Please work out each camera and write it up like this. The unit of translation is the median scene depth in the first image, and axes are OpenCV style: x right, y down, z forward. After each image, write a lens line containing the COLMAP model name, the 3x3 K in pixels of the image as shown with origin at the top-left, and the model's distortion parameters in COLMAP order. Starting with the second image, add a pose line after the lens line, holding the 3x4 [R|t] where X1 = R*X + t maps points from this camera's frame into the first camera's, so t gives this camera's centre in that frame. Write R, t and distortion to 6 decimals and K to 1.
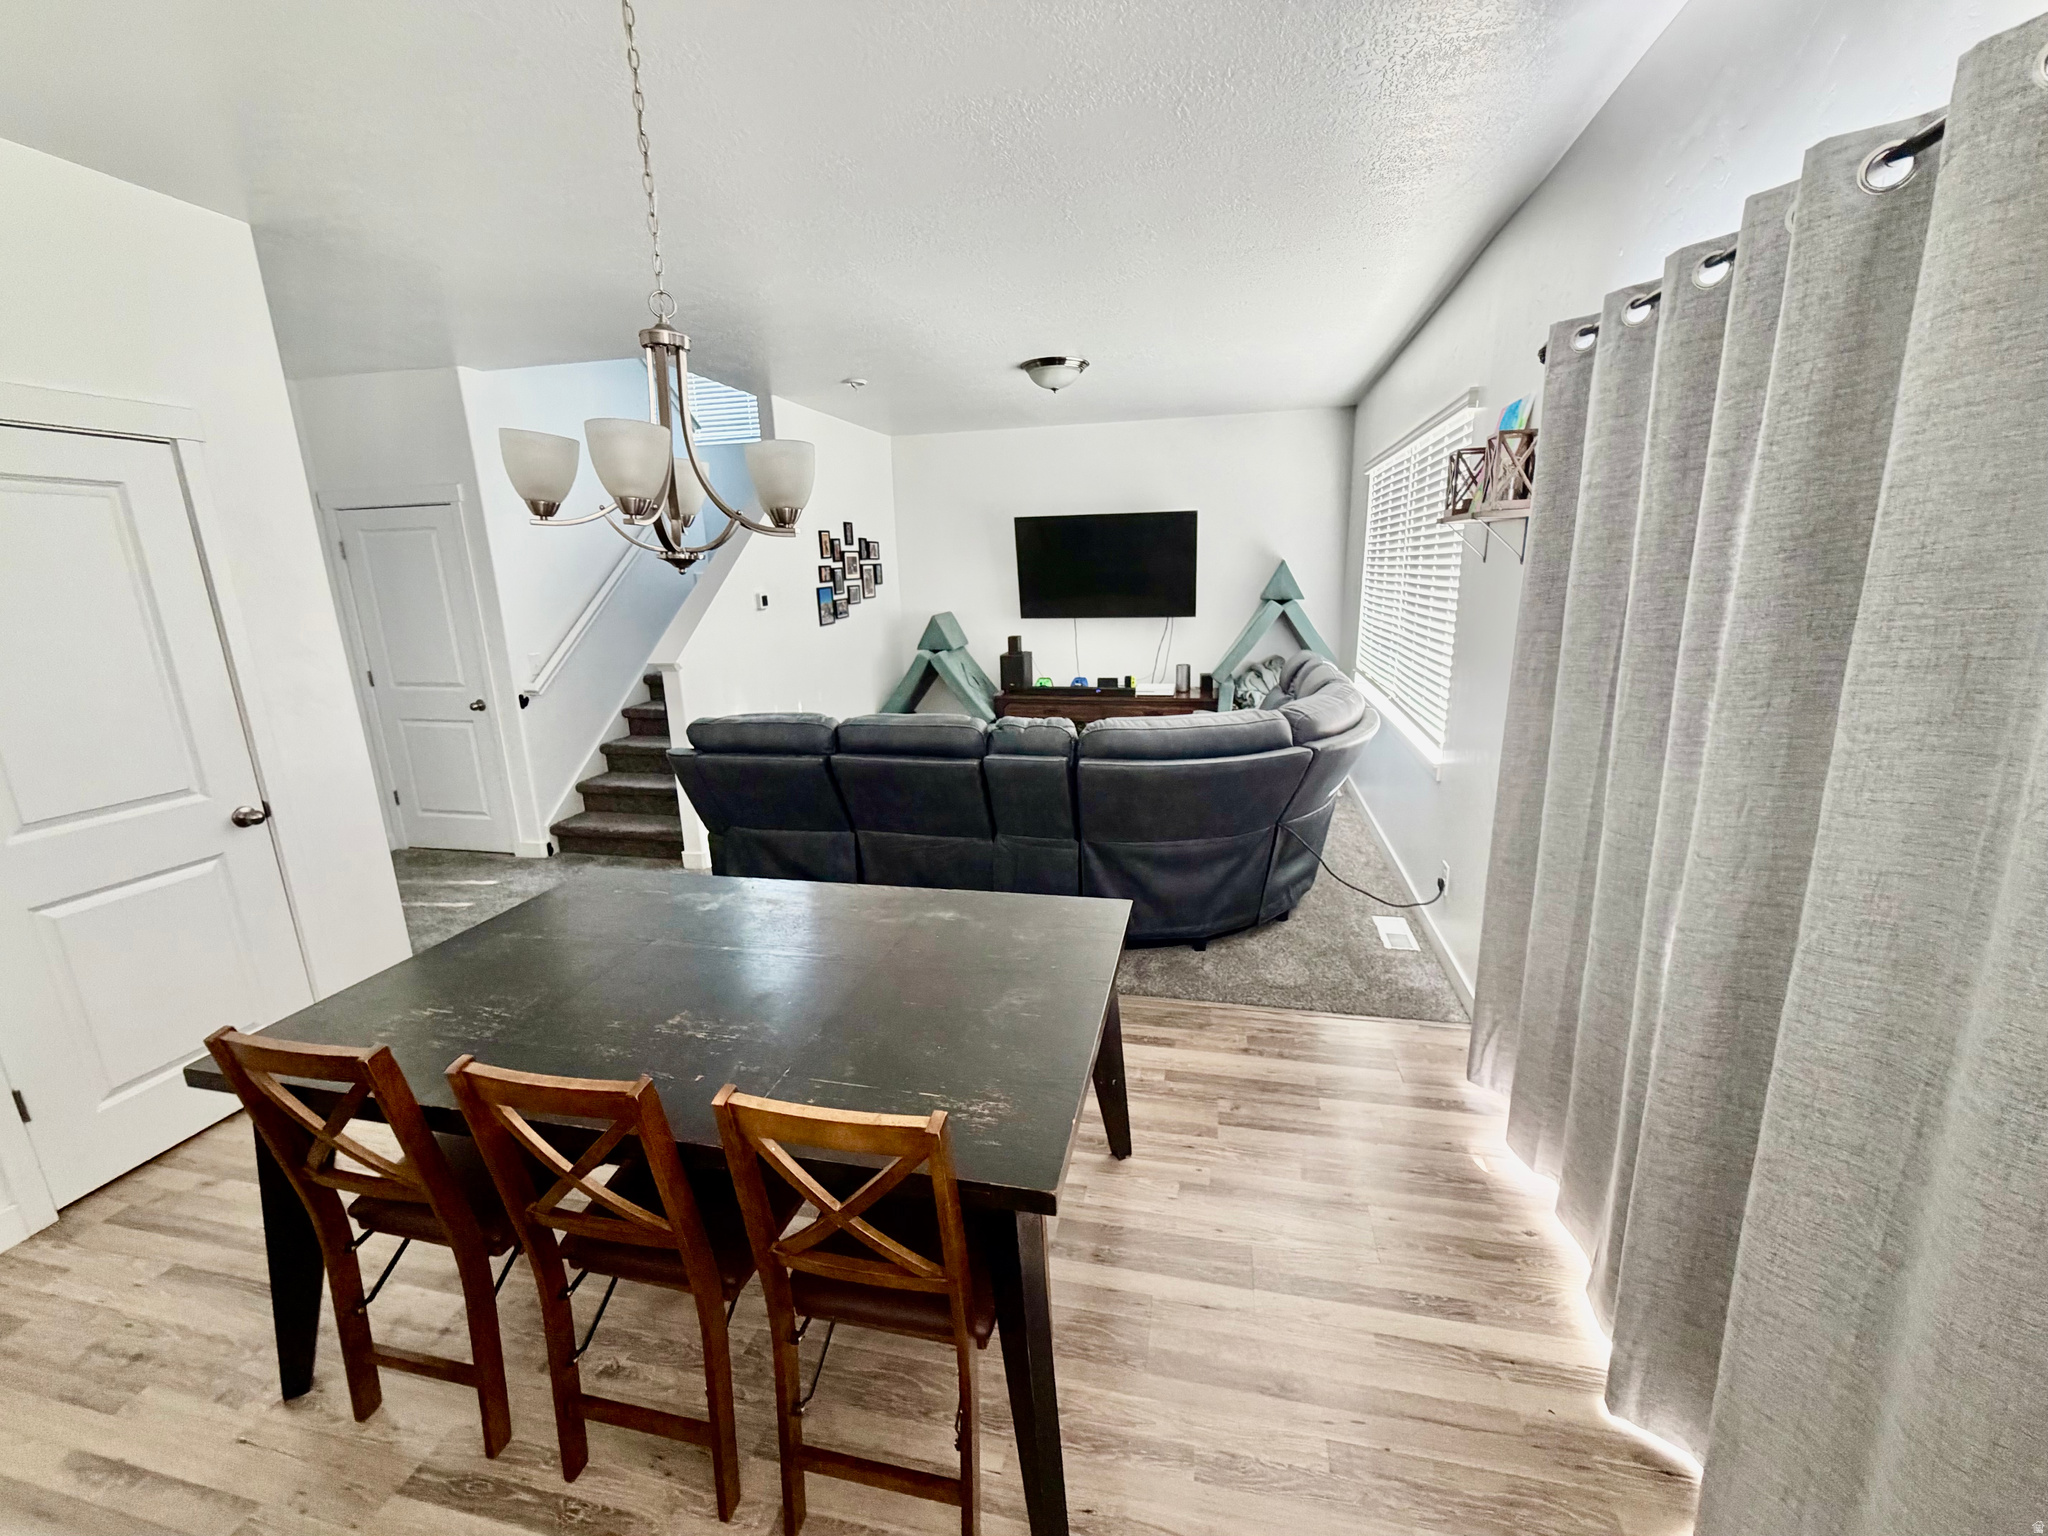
lens RADIAL K [[818.2, 0, 1034.8], [0, 818.2, 763.3], [0, 0, 1]] dist [-0.001884, -0.000076]
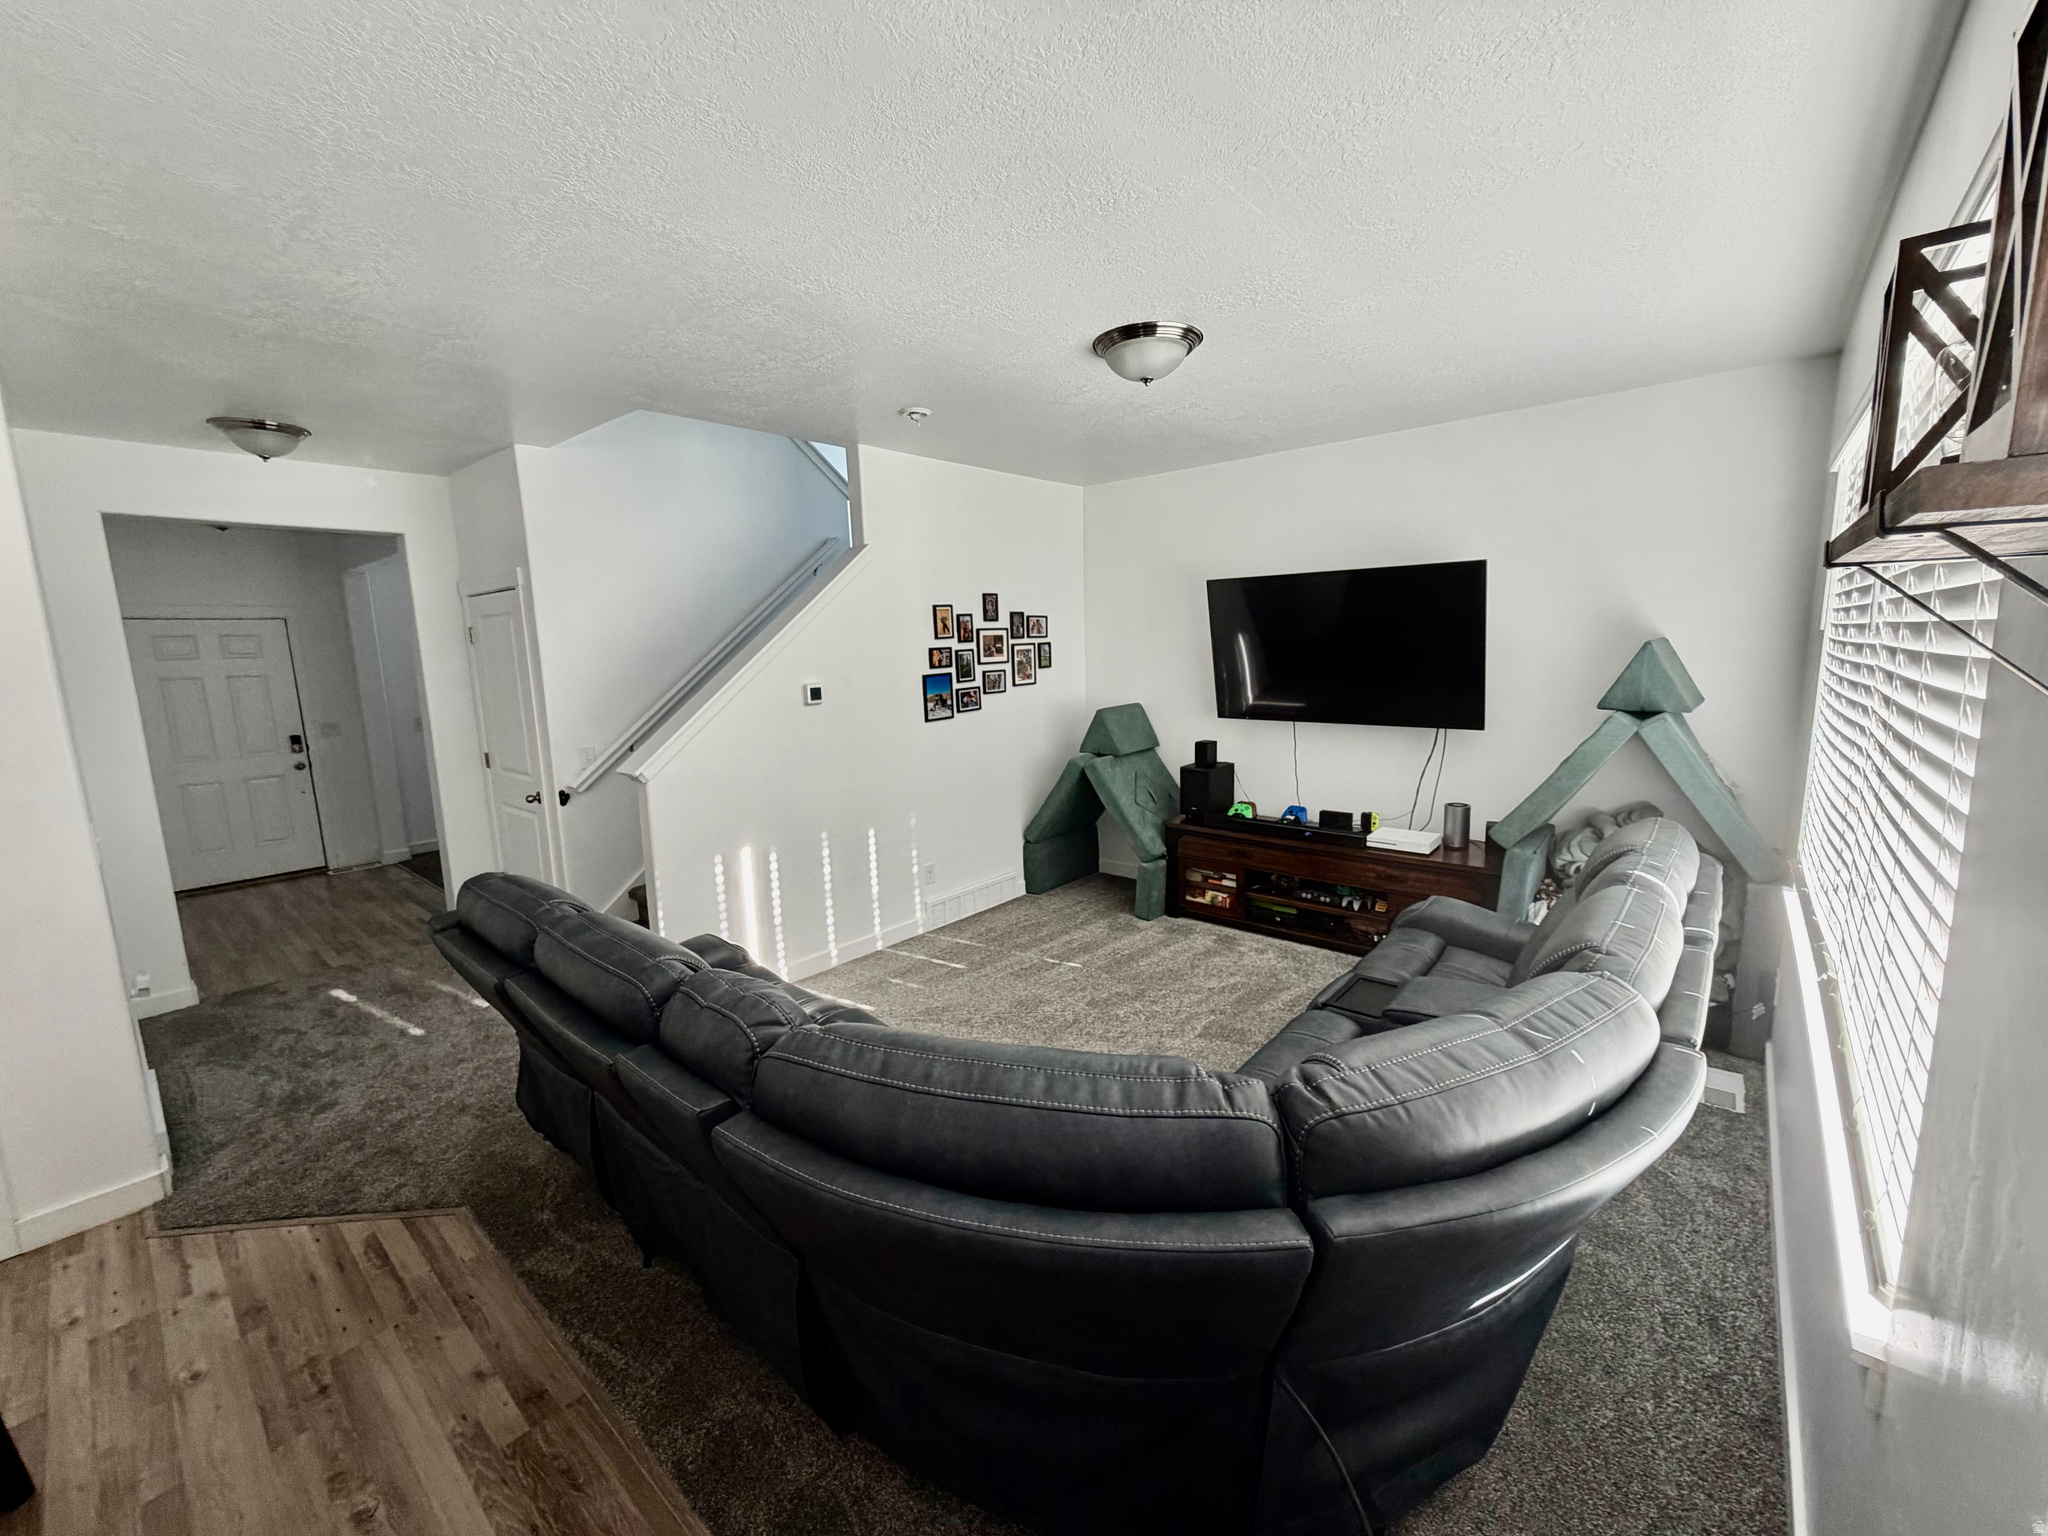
lens RADIAL K [[818.2, 0, 1029.6], [0, 818.2, 766.7], [0, 0, 1]] dist [-0.001884, -0.000076]
pose [[0.882682, 0.071807, -0.464452, 0.189038], [-0.104617, 0.993484, -0.045225, -0.091230], [0.458178, 0.088508, 0.884443, 0.315829]]
